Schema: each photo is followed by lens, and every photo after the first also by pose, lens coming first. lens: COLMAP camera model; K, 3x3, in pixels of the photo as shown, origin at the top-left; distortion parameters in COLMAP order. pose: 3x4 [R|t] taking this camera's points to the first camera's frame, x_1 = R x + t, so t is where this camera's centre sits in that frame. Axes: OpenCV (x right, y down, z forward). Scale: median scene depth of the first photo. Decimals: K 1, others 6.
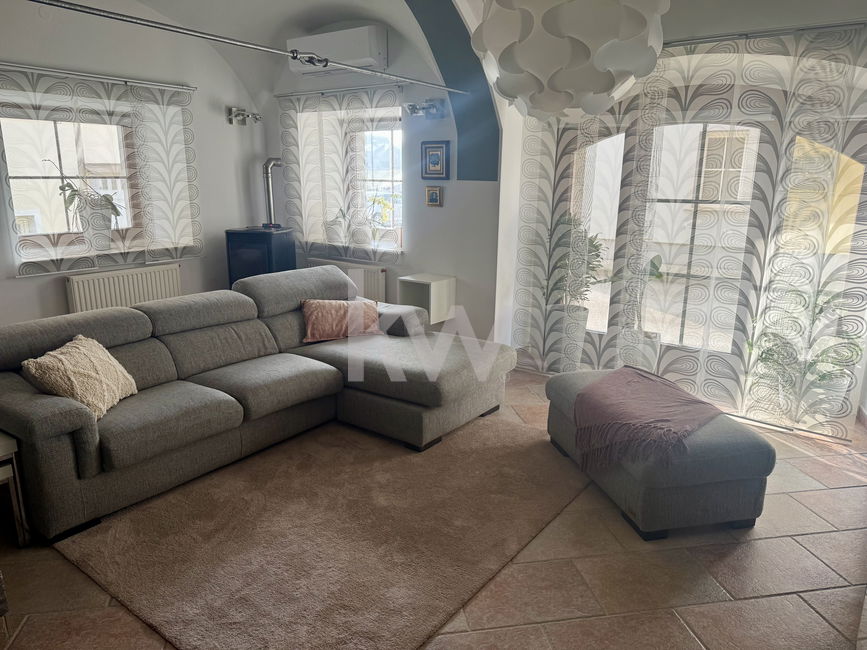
lens RADIAL K [[608.7, 0, 433.4], [0, 608.7, 334.6], [0, 0, 1]] dist [0.073614, -0.104079]
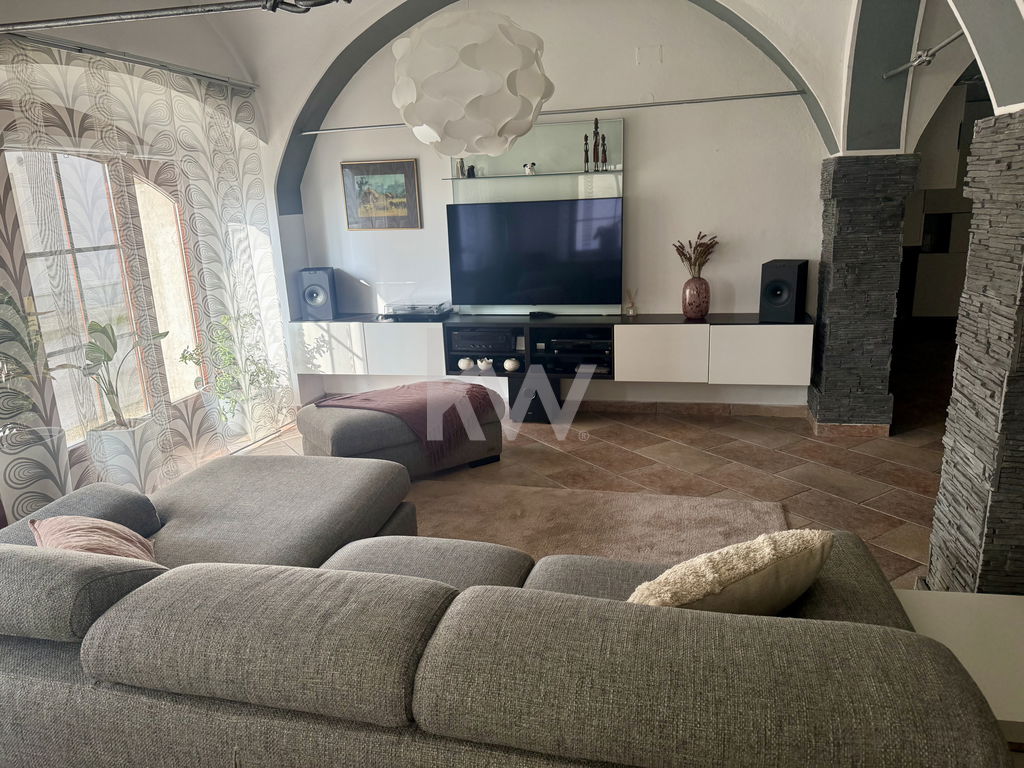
lens RADIAL K [[718.9, 0, 511.9], [0, 718.9, 395.3], [0, 0, 1]] dist [0.073614, -0.104079]
pose [[-0.391156, -0.225338, 0.892311, -0.790018], [0.249374, 0.907339, 0.338449, -0.257176], [-0.885895, 0.354906, -0.298718, 0.983950]]
